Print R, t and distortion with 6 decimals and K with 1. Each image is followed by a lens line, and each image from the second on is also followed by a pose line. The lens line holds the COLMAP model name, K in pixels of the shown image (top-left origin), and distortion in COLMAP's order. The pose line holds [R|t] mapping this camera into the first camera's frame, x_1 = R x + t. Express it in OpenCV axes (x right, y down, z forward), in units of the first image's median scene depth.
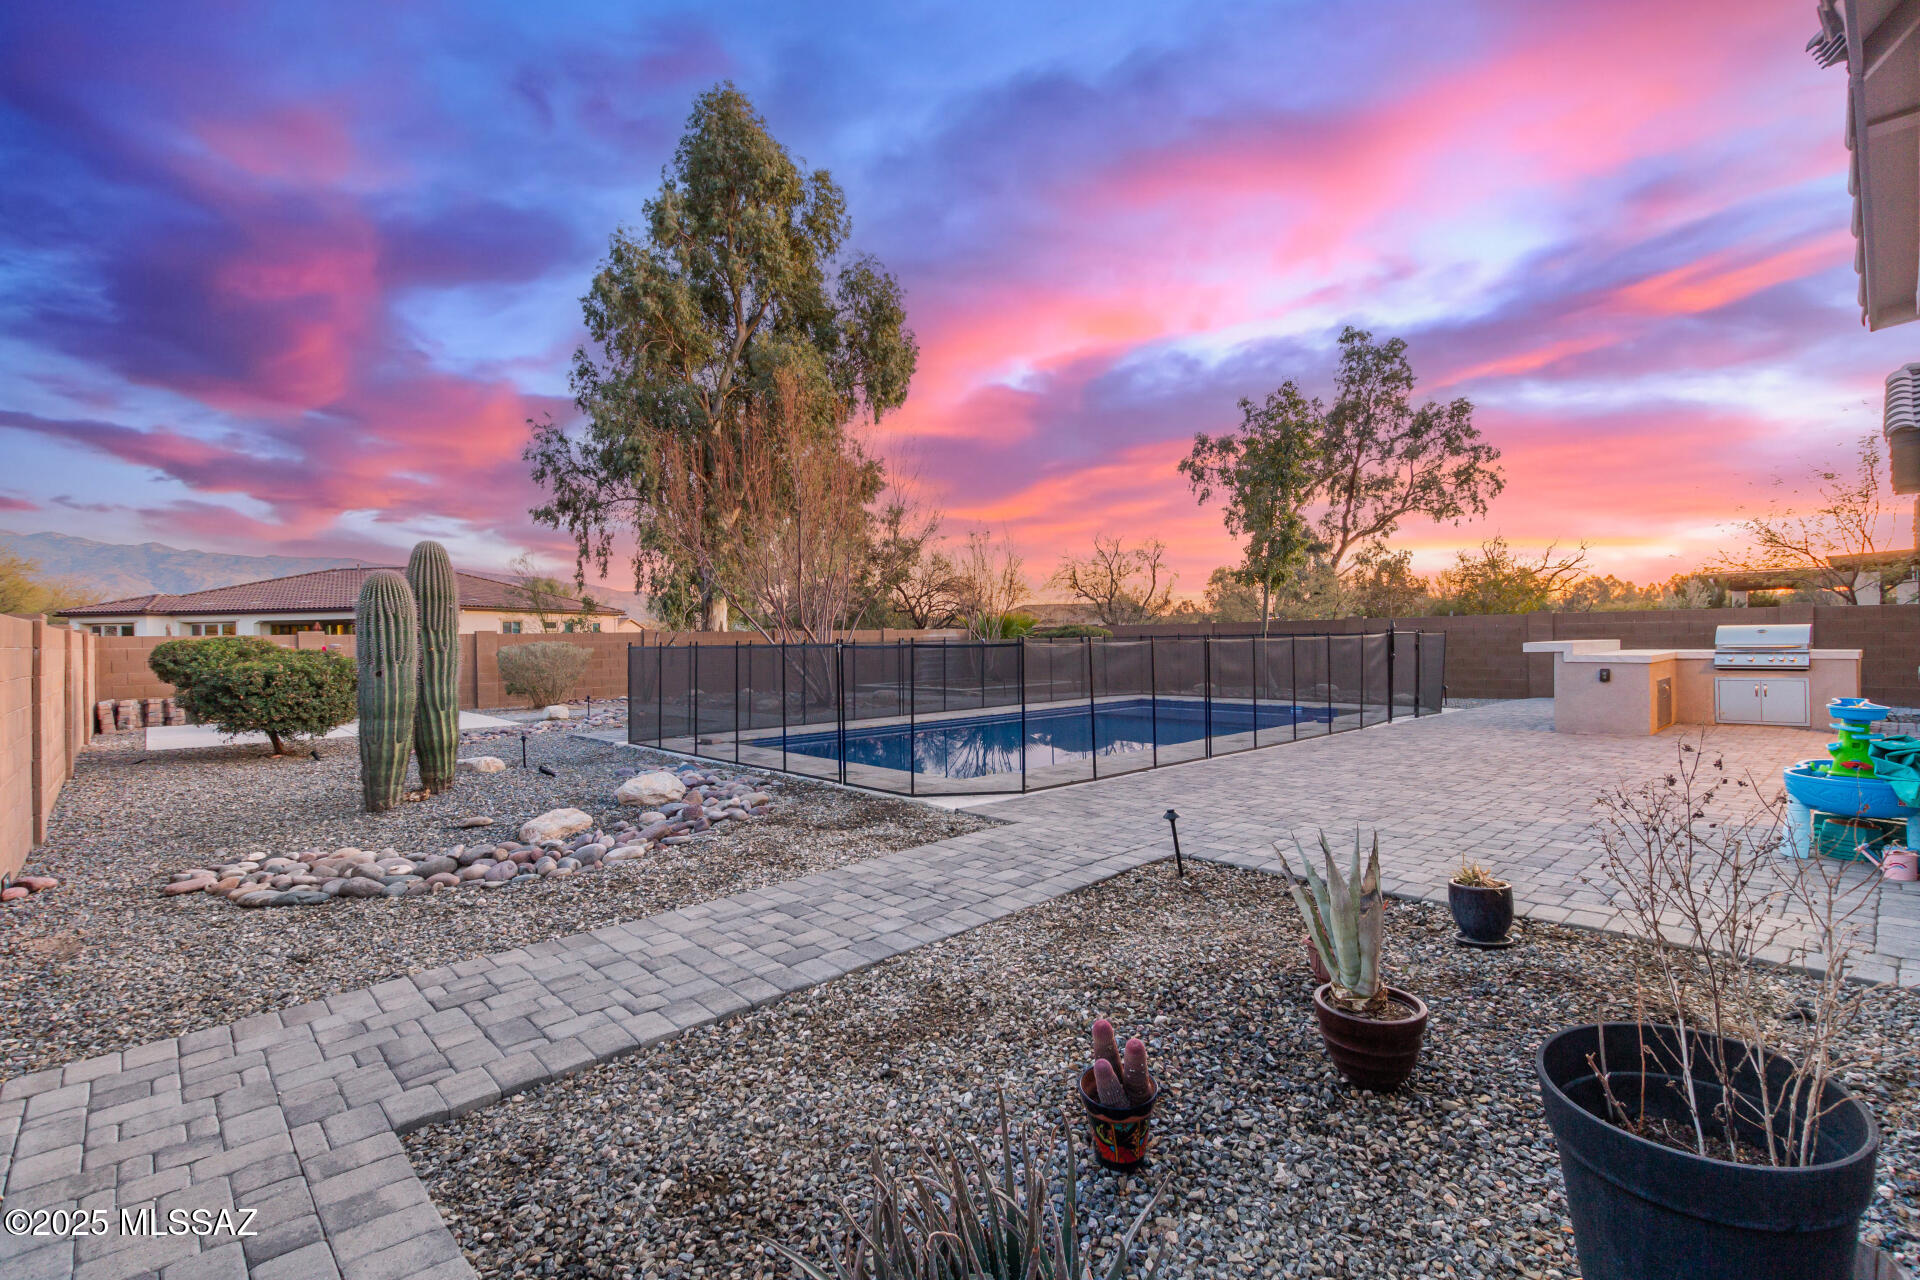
lens RADIAL K [[883.6, 0, 943.2], [0, 883.6, 640.0], [0, 0, 1]] dist [0.009533, -0.003936]
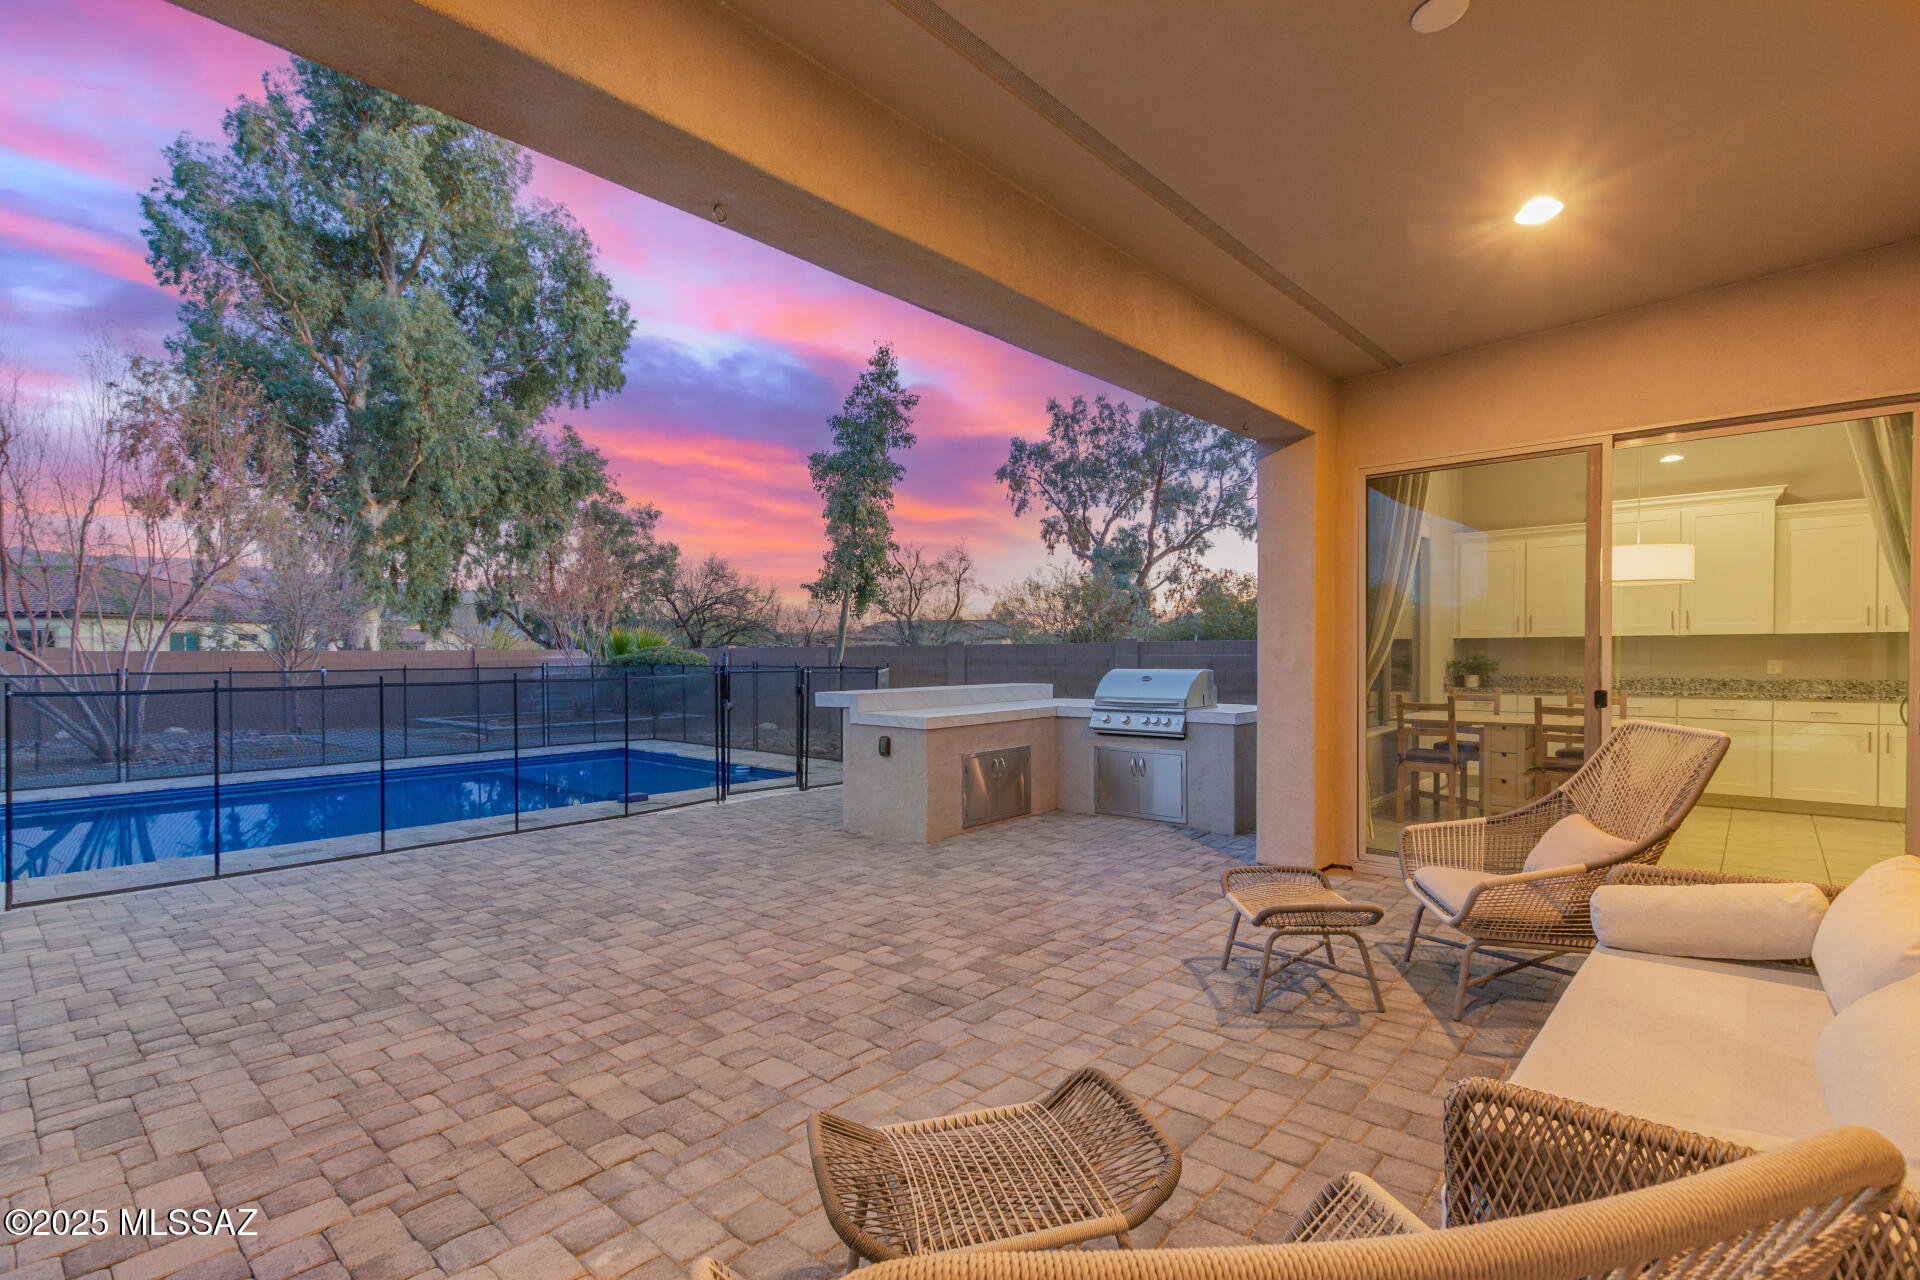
lens RADIAL K [[893.6, 0, 955.7], [0, 893.6, 665.3], [0, 0, 1]] dist [0.008067, -0.004226]
pose [[0.995361, 0.009300, 0.095763, 0.158888], [-0.010378, 0.999888, 0.010771, -0.005675], [-0.095652, -0.011715, 0.995346, 0.076761]]
